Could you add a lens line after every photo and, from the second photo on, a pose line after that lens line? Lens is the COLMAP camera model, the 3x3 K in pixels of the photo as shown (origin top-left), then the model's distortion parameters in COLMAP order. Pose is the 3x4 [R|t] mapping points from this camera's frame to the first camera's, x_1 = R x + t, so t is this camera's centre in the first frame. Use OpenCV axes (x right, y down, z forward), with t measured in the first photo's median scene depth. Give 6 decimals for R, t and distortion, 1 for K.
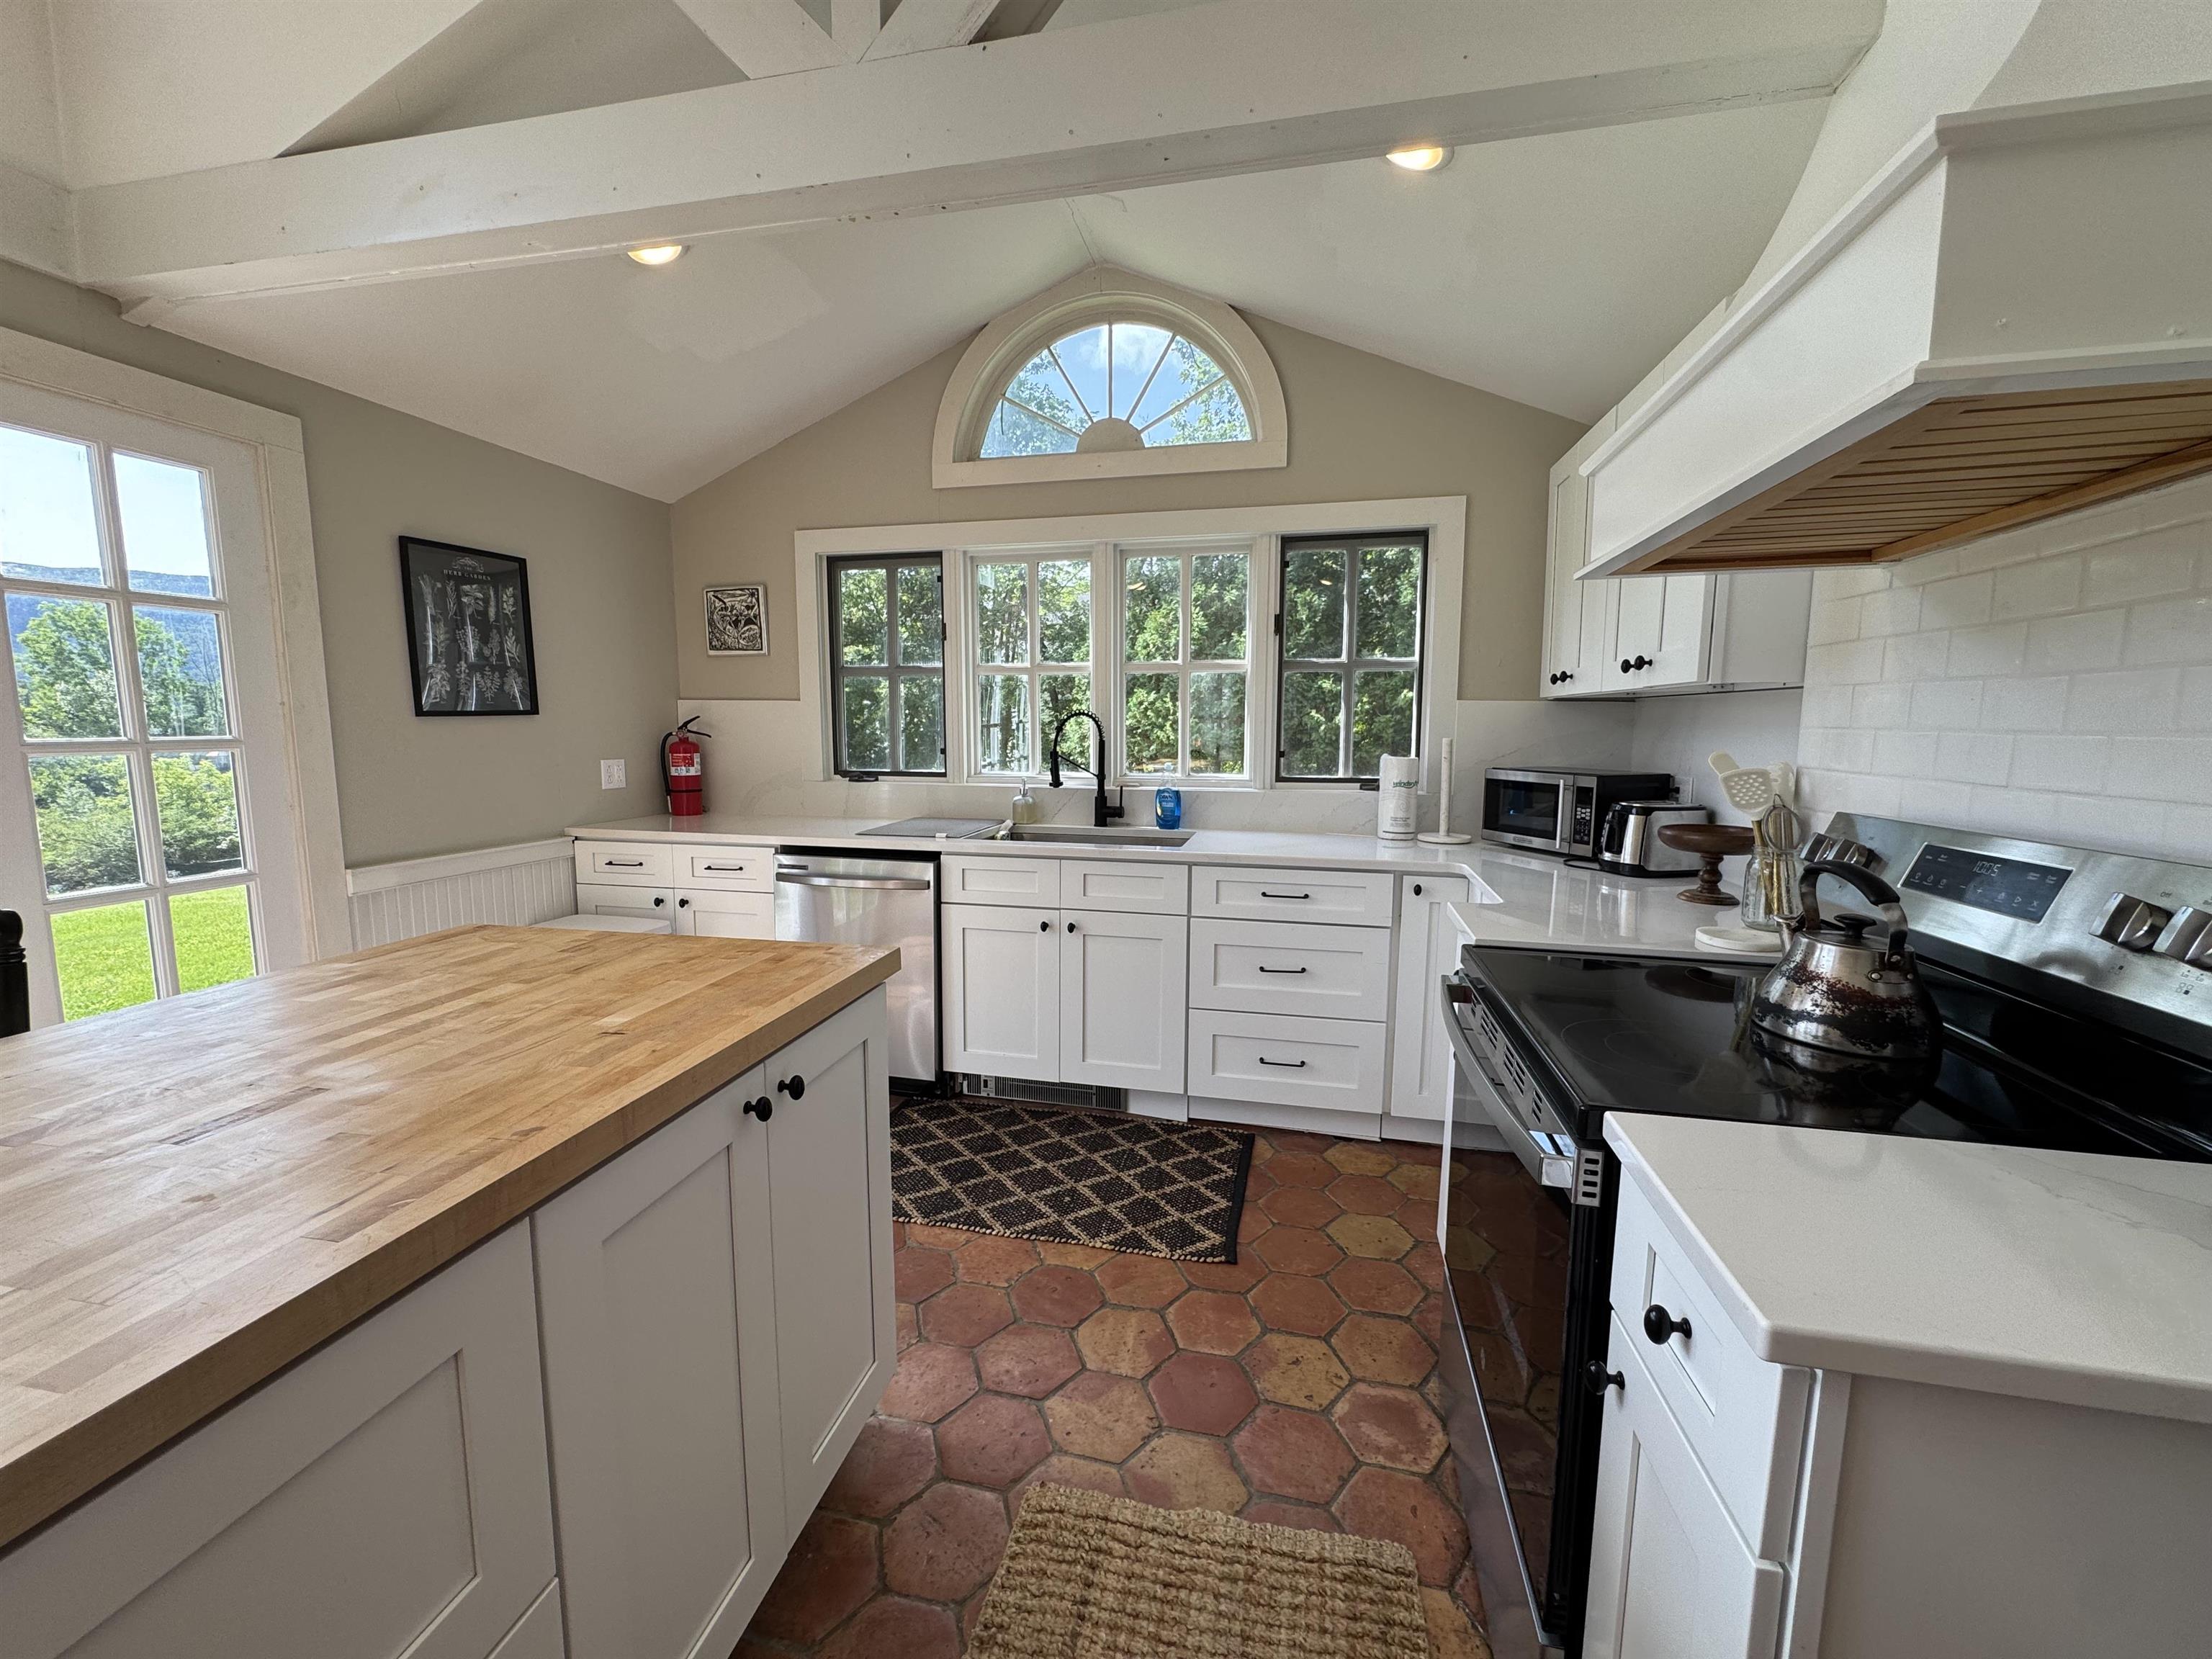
lens RADIAL K [[883.7, 0, 1104.3], [0, 883.7, 824.8], [0, 0, 1]] dist [-0.004879, 0.000204]
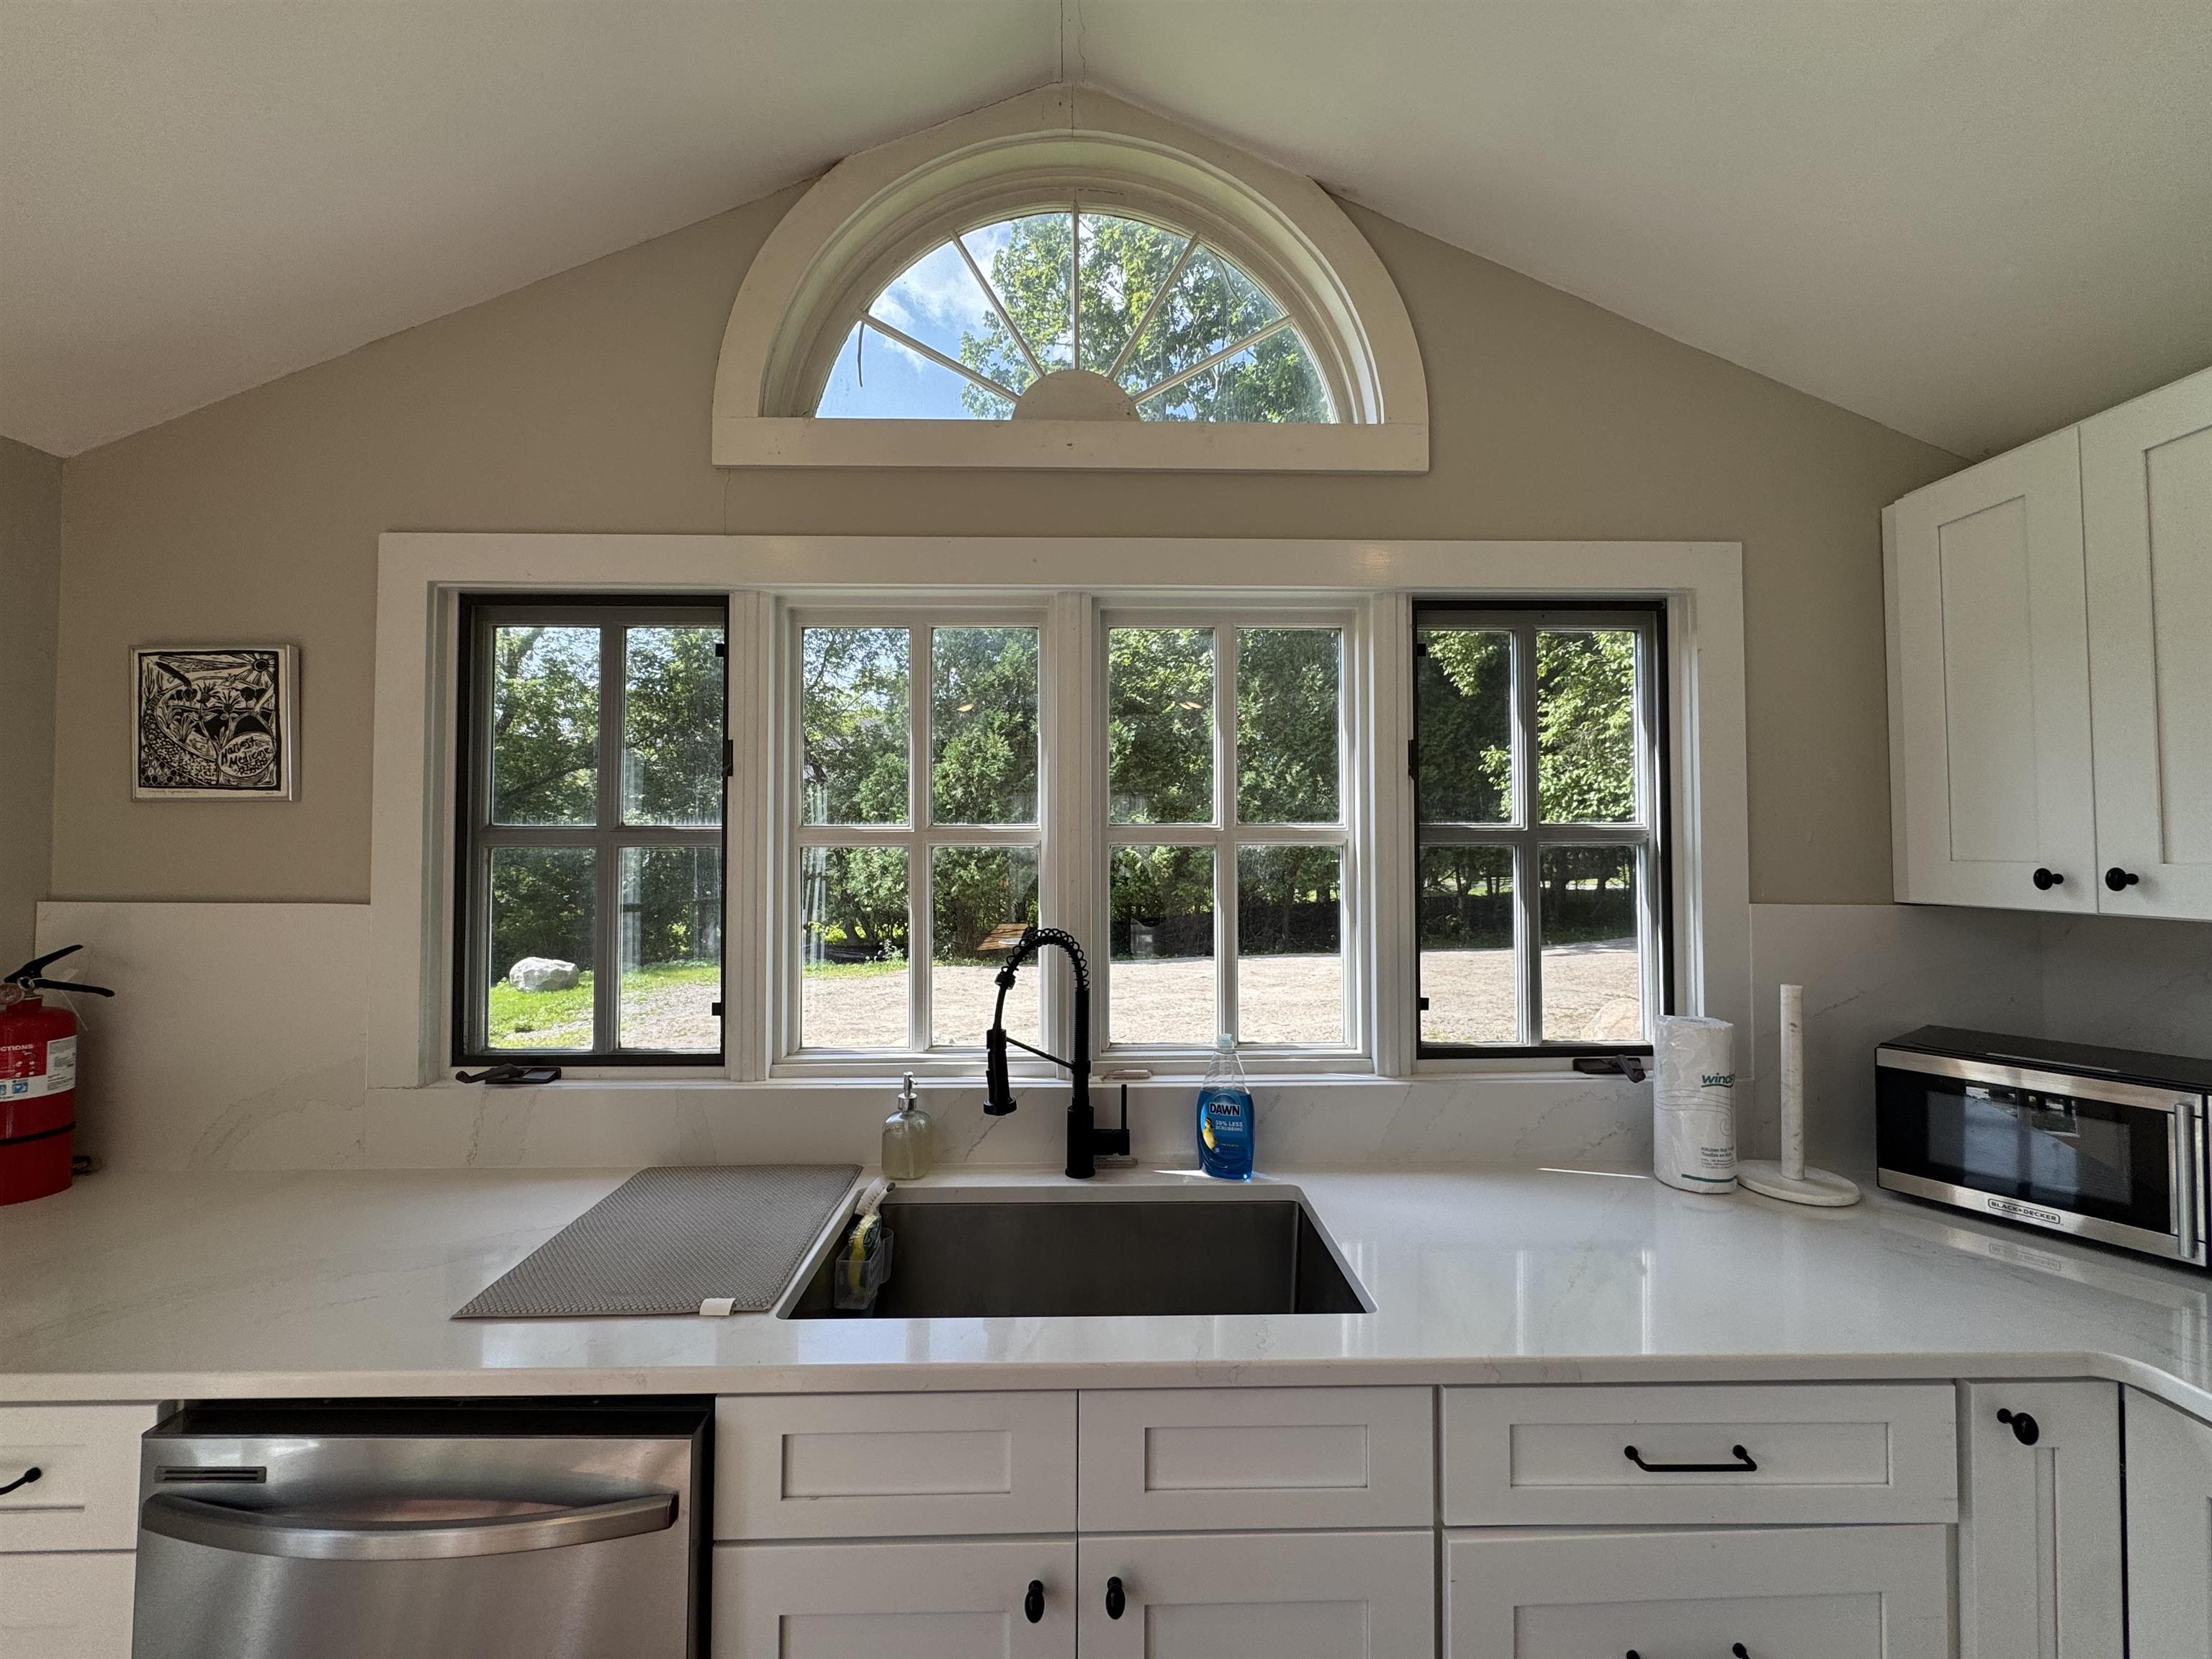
lens RADIAL K [[883.7, 0, 1104.3], [0, 883.7, 824.8], [0, 0, 1]] dist [-0.004879, 0.000204]
pose [[0.968147, 0.003539, 0.250358, -0.103397], [0.032284, 0.989789, -0.138839, -0.109734], [-0.248293, 0.142499, 0.958146, 0.496422]]
